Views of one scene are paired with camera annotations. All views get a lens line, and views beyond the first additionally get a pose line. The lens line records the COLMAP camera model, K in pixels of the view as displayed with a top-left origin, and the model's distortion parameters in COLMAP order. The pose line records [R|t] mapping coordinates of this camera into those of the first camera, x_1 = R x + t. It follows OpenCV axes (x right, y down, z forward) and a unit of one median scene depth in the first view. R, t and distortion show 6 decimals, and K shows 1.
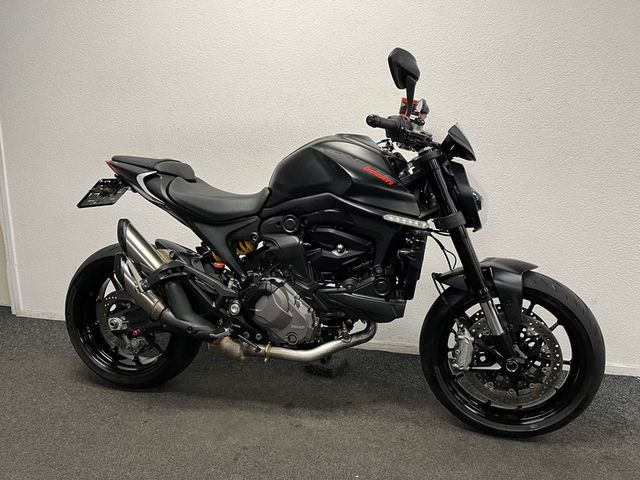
lens RADIAL K [[484.0, 0, 320.0], [0, 484.0, 240.0], [0, 0, 1]] dist [0.003100, -0.001606]
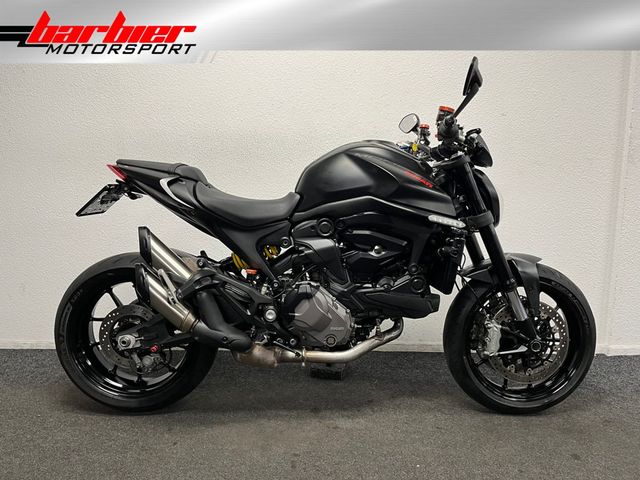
lens RADIAL K [[484.0, 0, 320.0], [0, 484.0, 240.0], [0, 0, 1]] dist [0.003100, -0.001606]
pose [[0.970107, -0.028739, 0.240970, -0.312017], [0.035345, 0.999107, -0.023136, 0.016262], [-0.240090, 0.030961, 0.970257, 0.018763]]
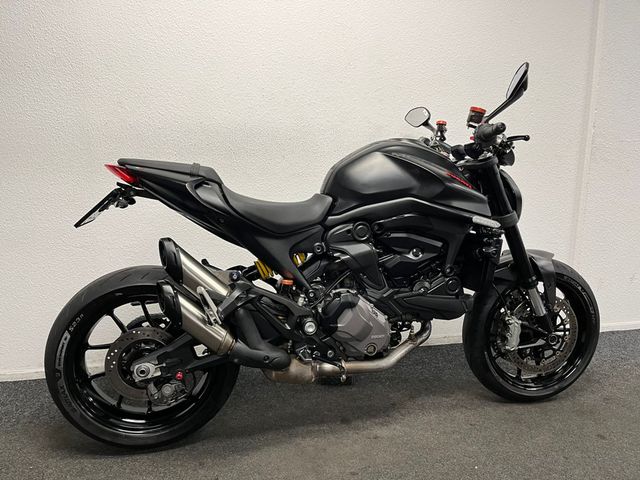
lens RADIAL K [[484.0, 0, 320.0], [0, 484.0, 240.0], [0, 0, 1]] dist [0.003100, -0.001606]
pose [[0.889760, -0.070187, 0.451000, -0.561263], [0.070731, 0.997372, 0.015674, -0.035985], [-0.450915, 0.017953, 0.892386, 0.176193]]
